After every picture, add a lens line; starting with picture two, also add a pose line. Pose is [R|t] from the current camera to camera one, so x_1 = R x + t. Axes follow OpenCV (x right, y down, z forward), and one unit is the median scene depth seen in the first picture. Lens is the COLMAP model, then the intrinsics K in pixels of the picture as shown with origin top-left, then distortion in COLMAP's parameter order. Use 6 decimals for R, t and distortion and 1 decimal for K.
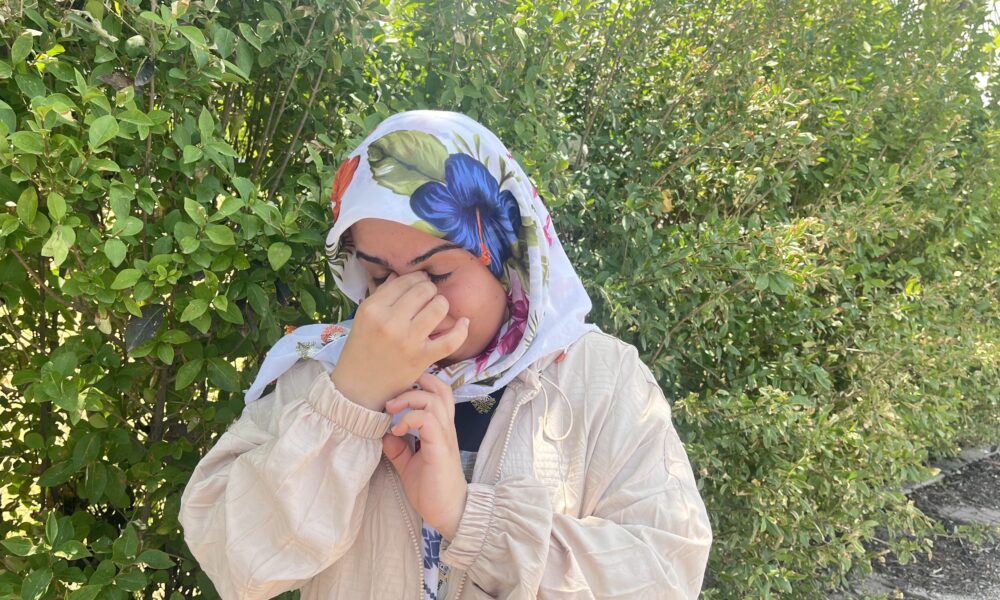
lens RADIAL K [[773.6, 0, 502.4], [0, 773.6, 294.3], [0, 0, 1]] dist [0.013419, -0.030822]
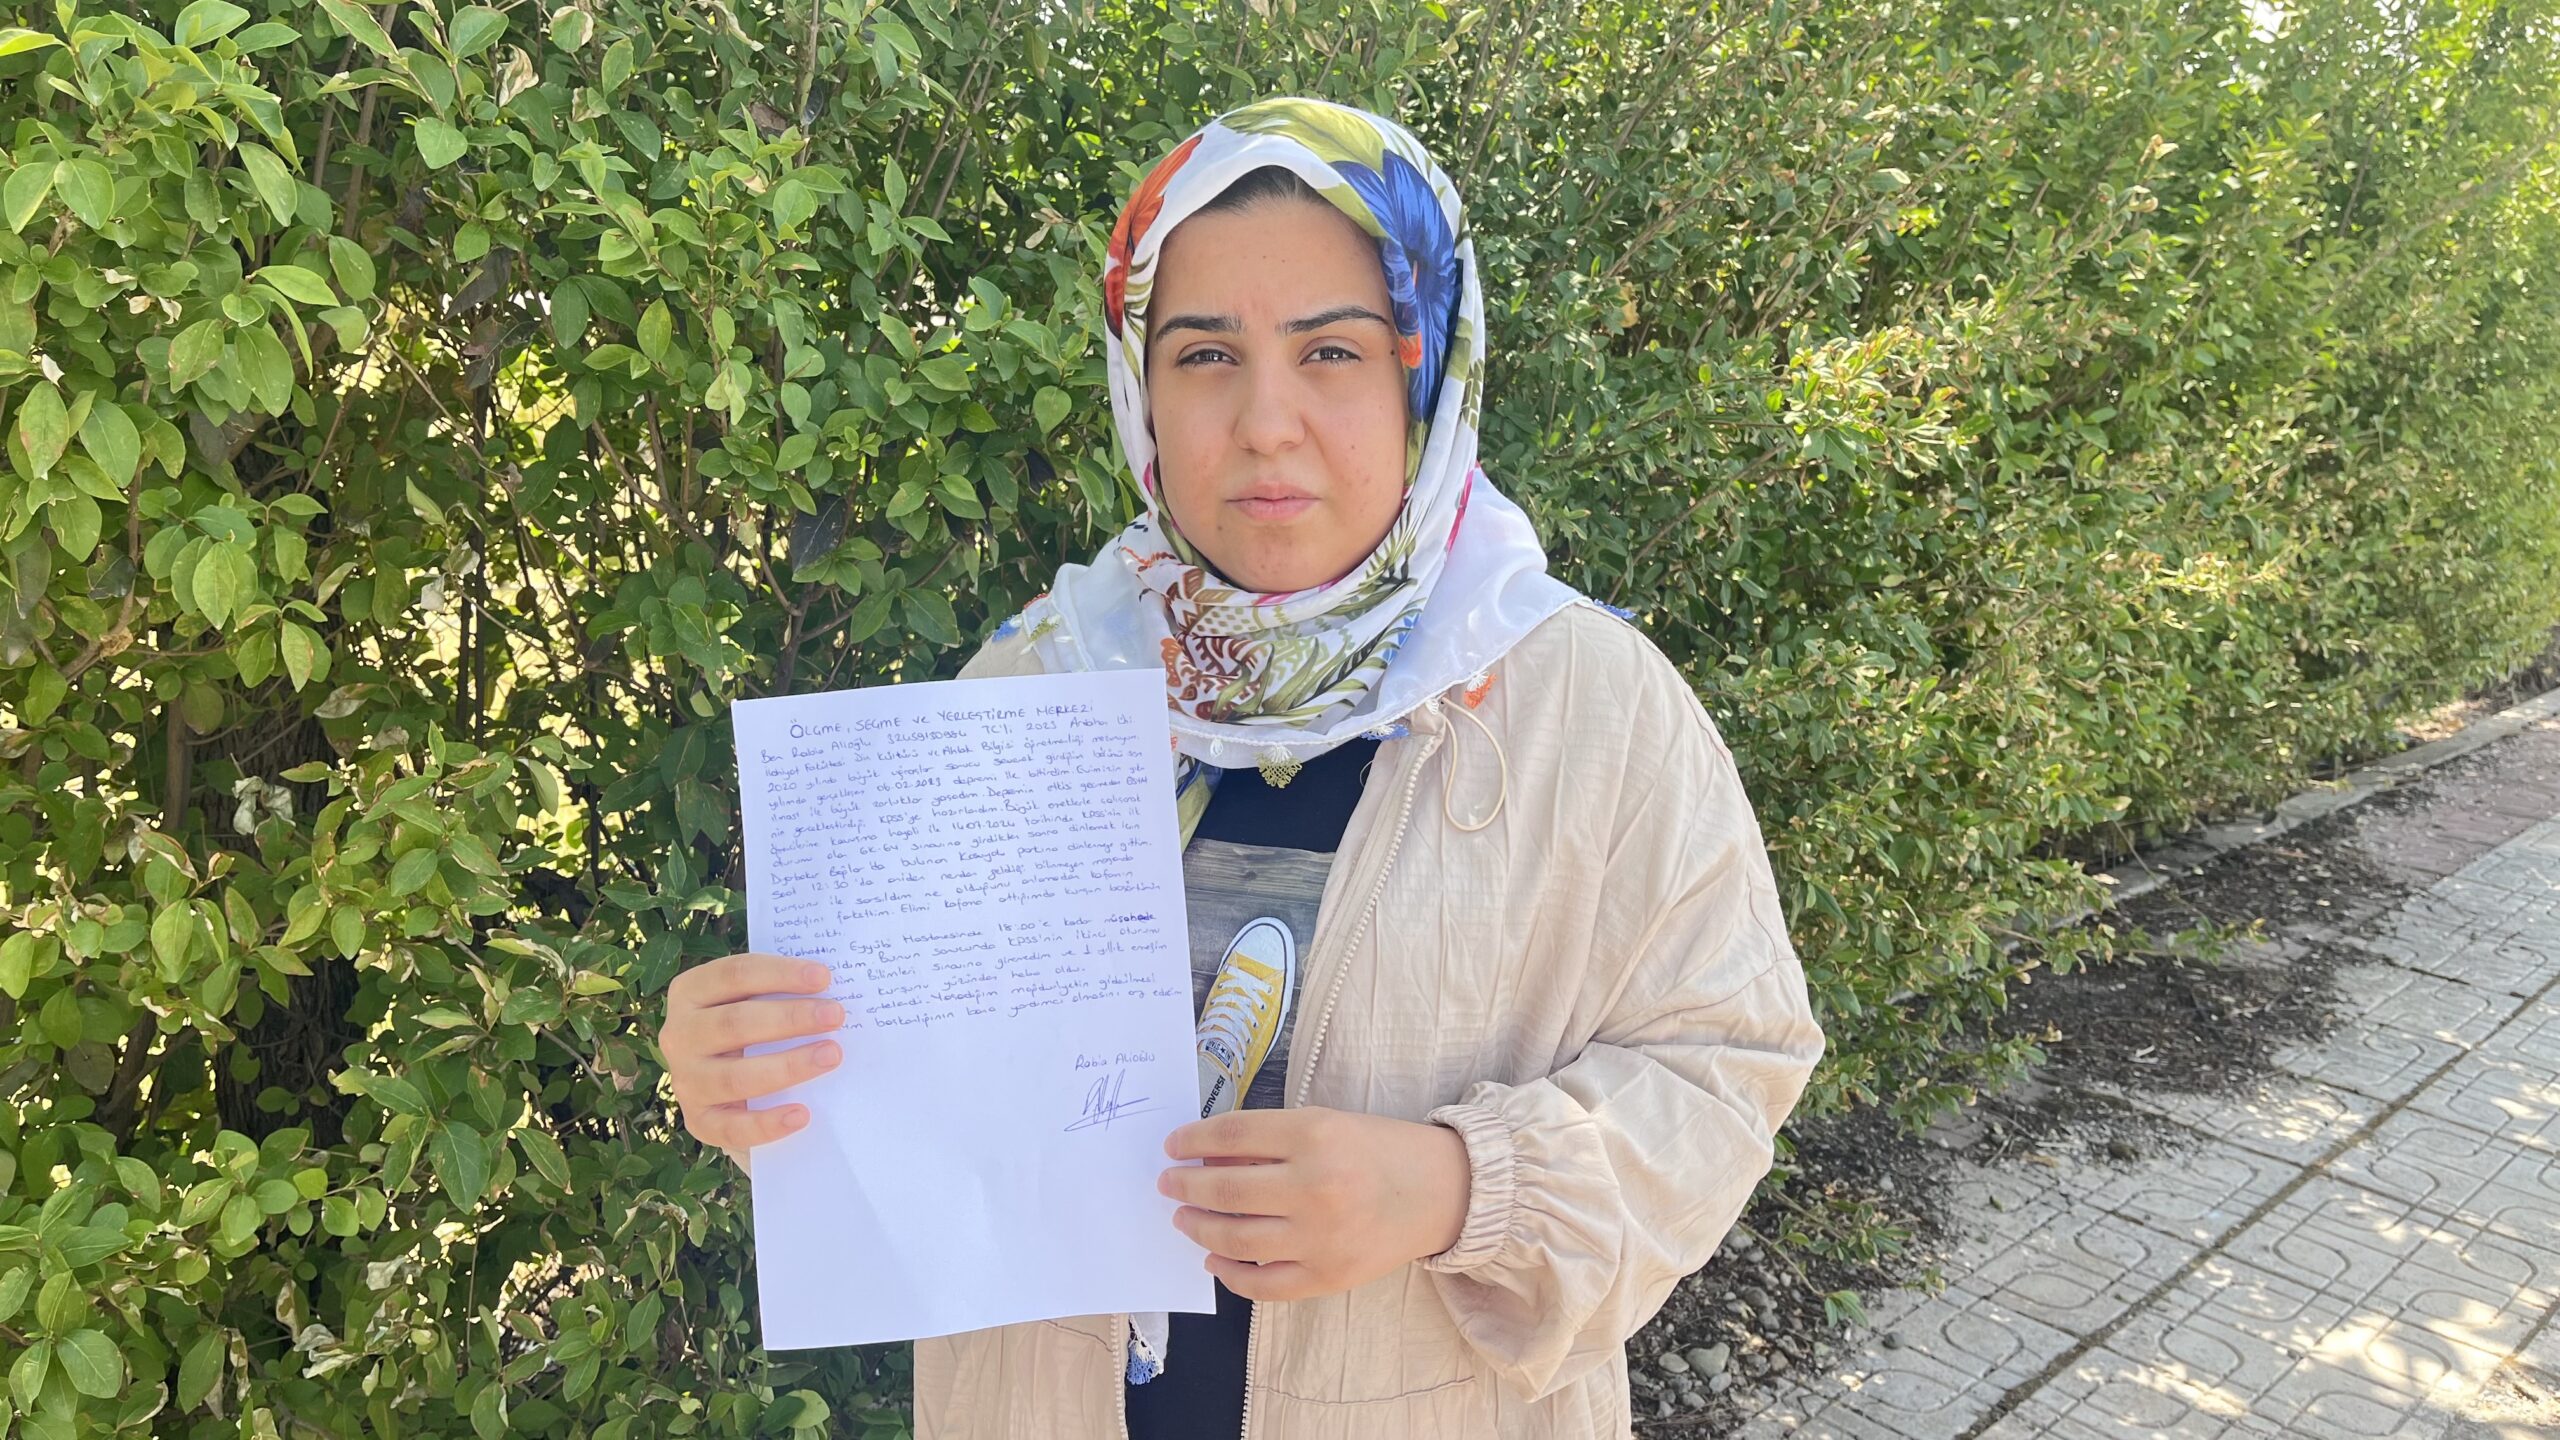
lens RADIAL K [[1861.1, 0, 1269.1], [0, 1861.1, 724.9], [0, 0, 1]] dist [-0.000059, -0.002313]
pose [[0.998093, -0.033041, 0.052147, -0.089898], [0.027918, 0.994983, 0.096067, 0.029511], [-0.055059, -0.094428, 0.994008, -0.225933]]
